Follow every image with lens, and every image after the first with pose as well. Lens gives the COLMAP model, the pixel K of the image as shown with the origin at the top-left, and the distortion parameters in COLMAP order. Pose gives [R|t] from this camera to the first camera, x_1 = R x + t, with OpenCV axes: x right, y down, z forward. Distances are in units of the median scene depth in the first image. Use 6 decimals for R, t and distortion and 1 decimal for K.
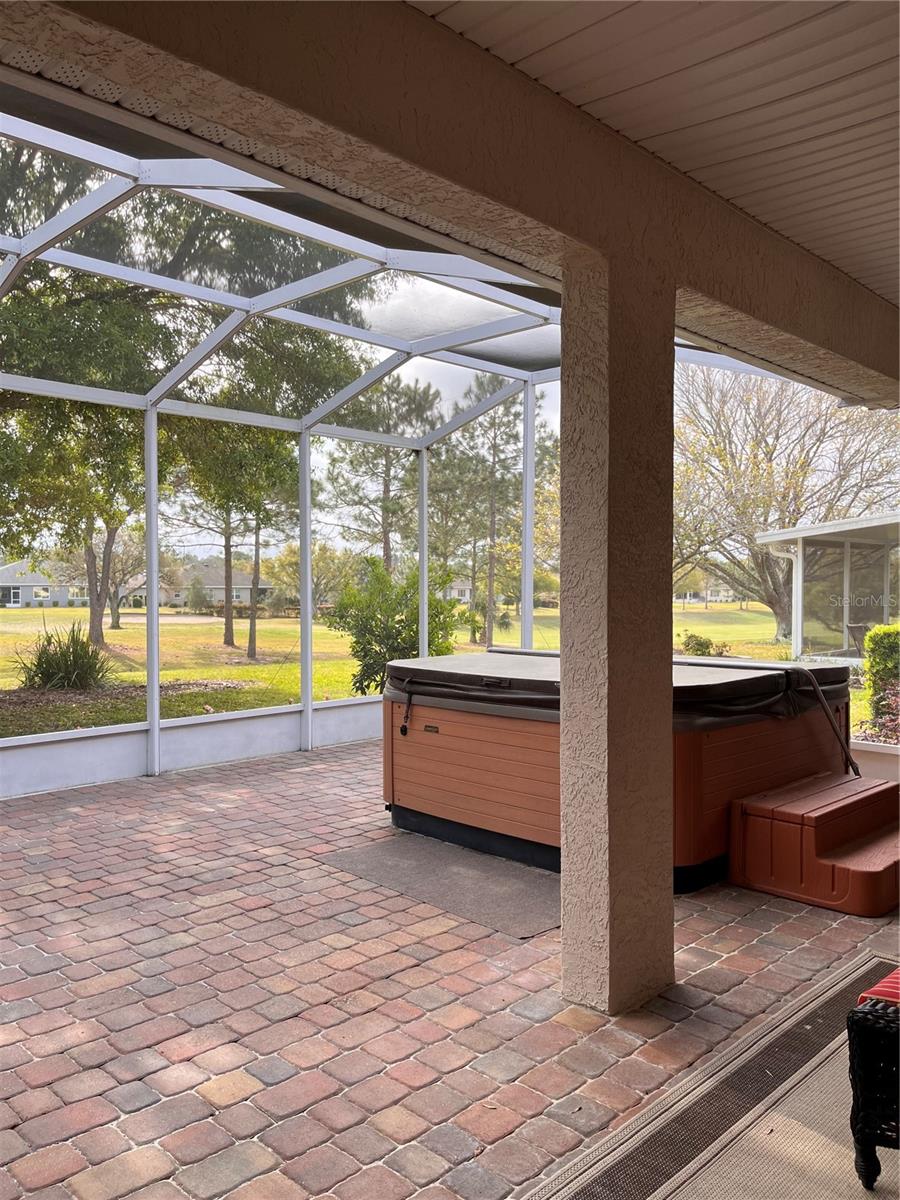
lens RADIAL K [[916.0, 0, 457.3], [0, 916.0, 602.4], [0, 0, 1]] dist [0.067773, -0.092675]
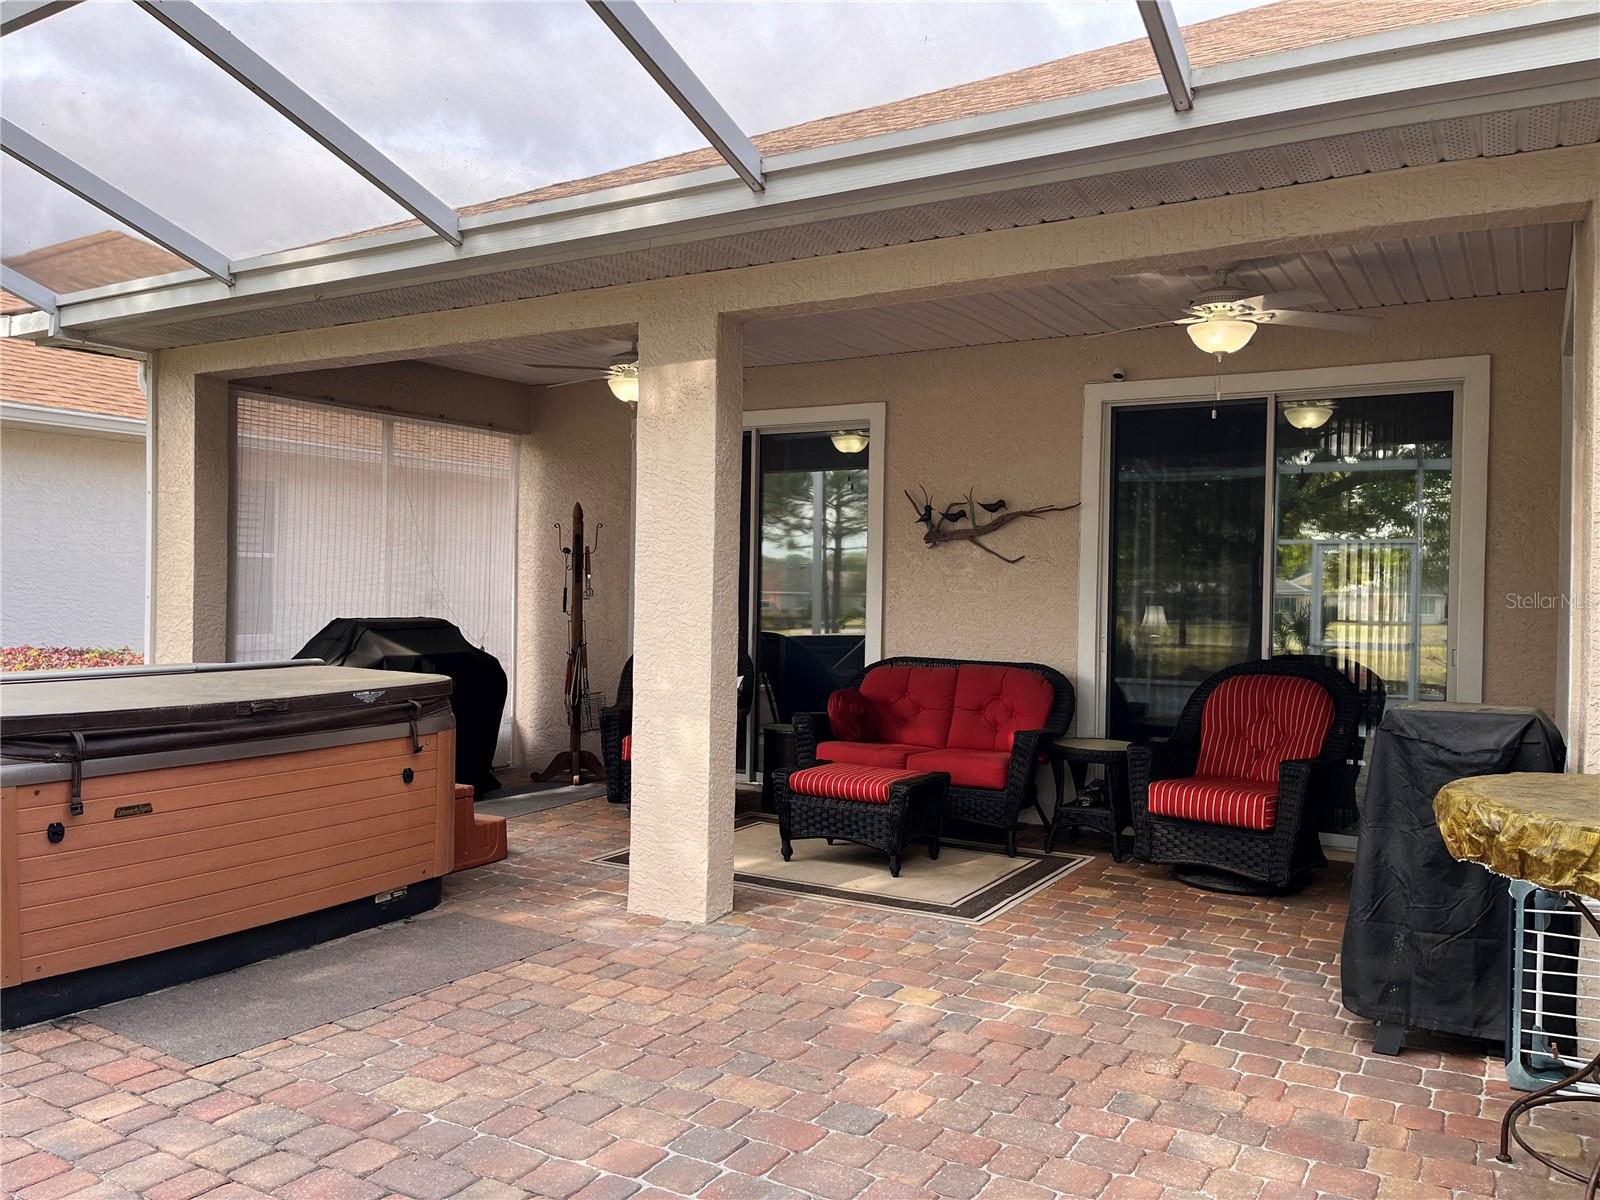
lens RADIAL K [[1221.3, 0, 798.0], [0, 1221.3, 604.5], [0, 0, 1]] dist [0.067773, -0.092675]
pose [[-0.244877, -0.014456, 0.969446, -1.009408], [0.002092, 0.999879, 0.015438, -0.003651], [-0.969552, 0.005809, -0.244817, 0.892991]]
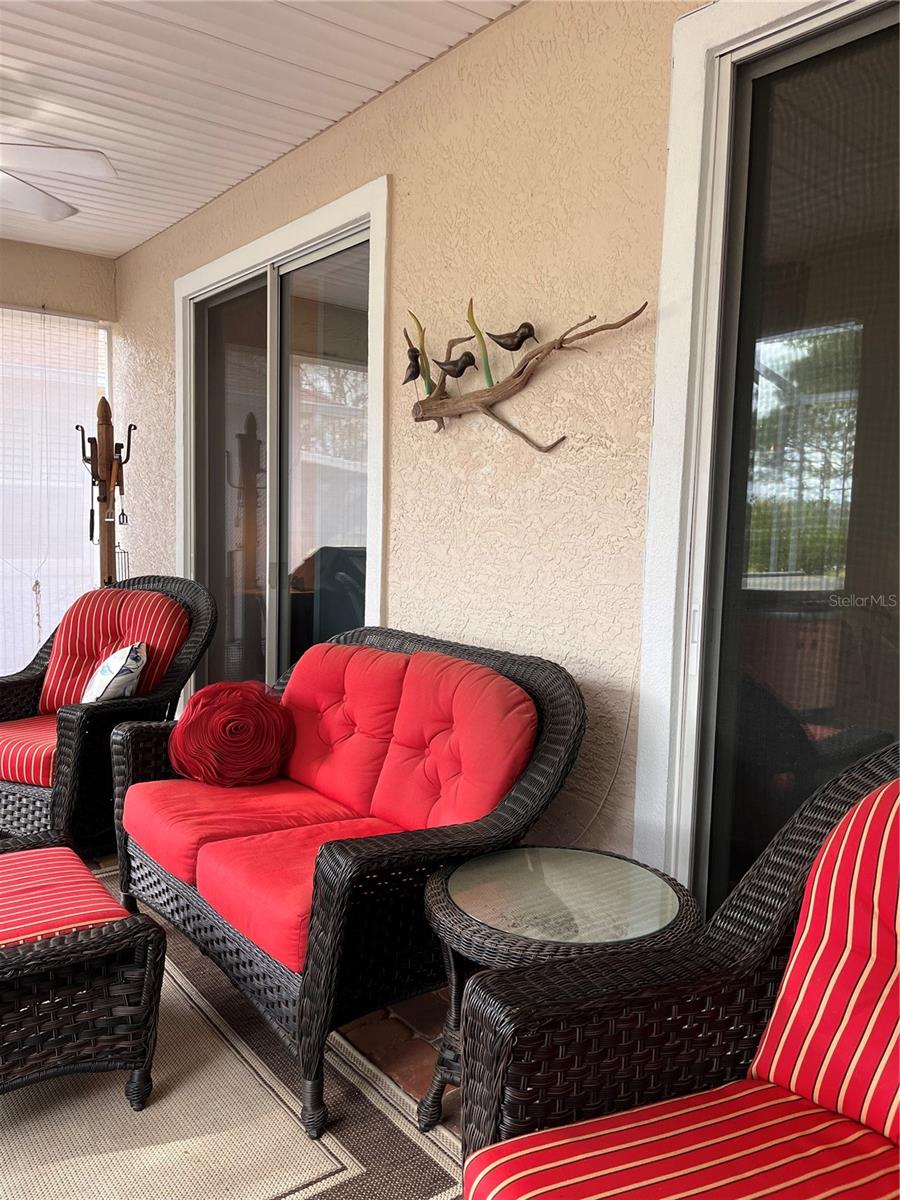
lens RADIAL K [[916.0, 0, 447.0], [0, 916.0, 604.9], [0, 0, 1]] dist [0.067773, -0.092675]
pose [[0.164453, -0.085128, 0.982705, -0.120548], [-0.004175, 0.996200, 0.086996, 0.015083], [-0.986376, -0.018409, 0.163472, 0.184998]]
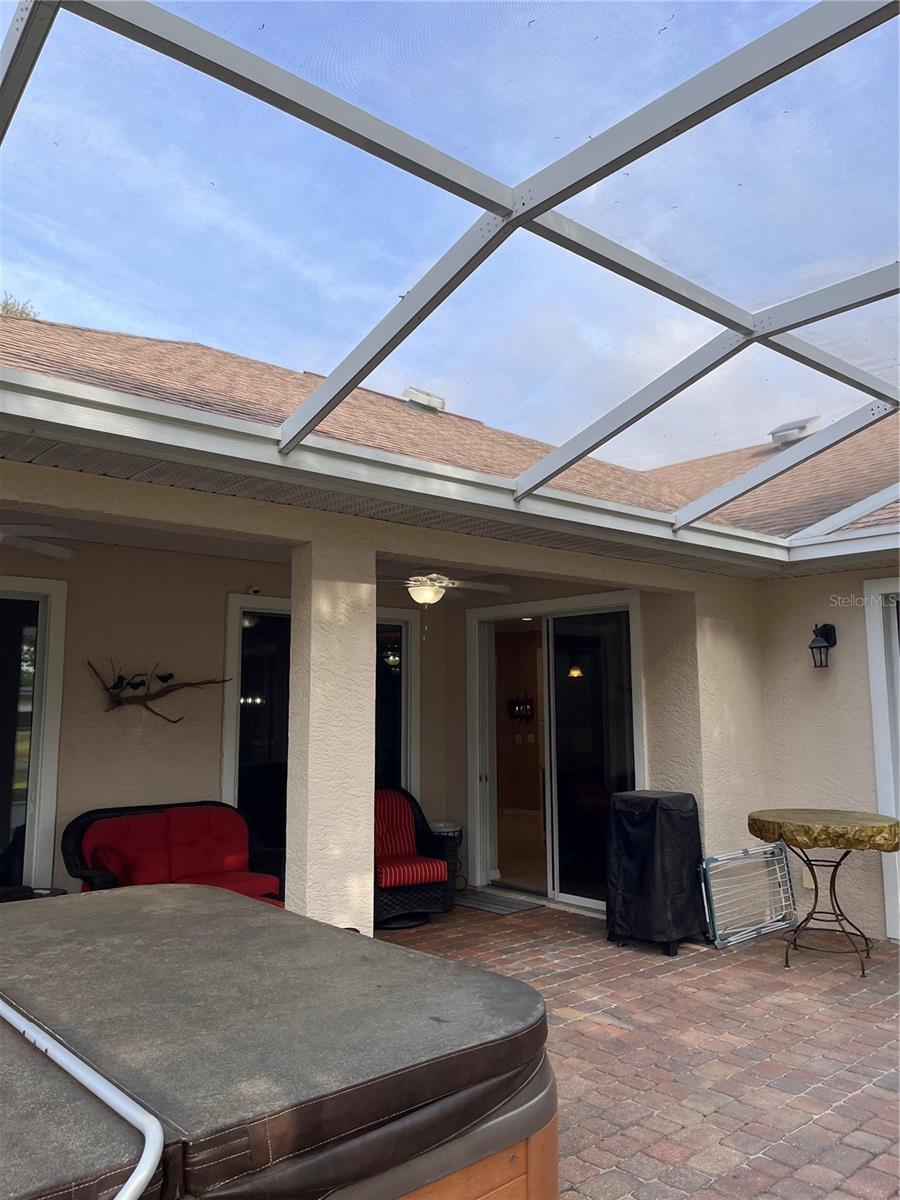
lens RADIAL K [[916.0, 0, 451.4], [0, 916.0, 589.2], [0, 0, 1]] dist [0.067773, -0.092675]
pose [[-0.997517, 0.015103, 0.068791, -0.083803], [0.007625, 0.994156, -0.107685, -0.085597], [-0.070015, -0.106893, -0.991802, 1.753387]]
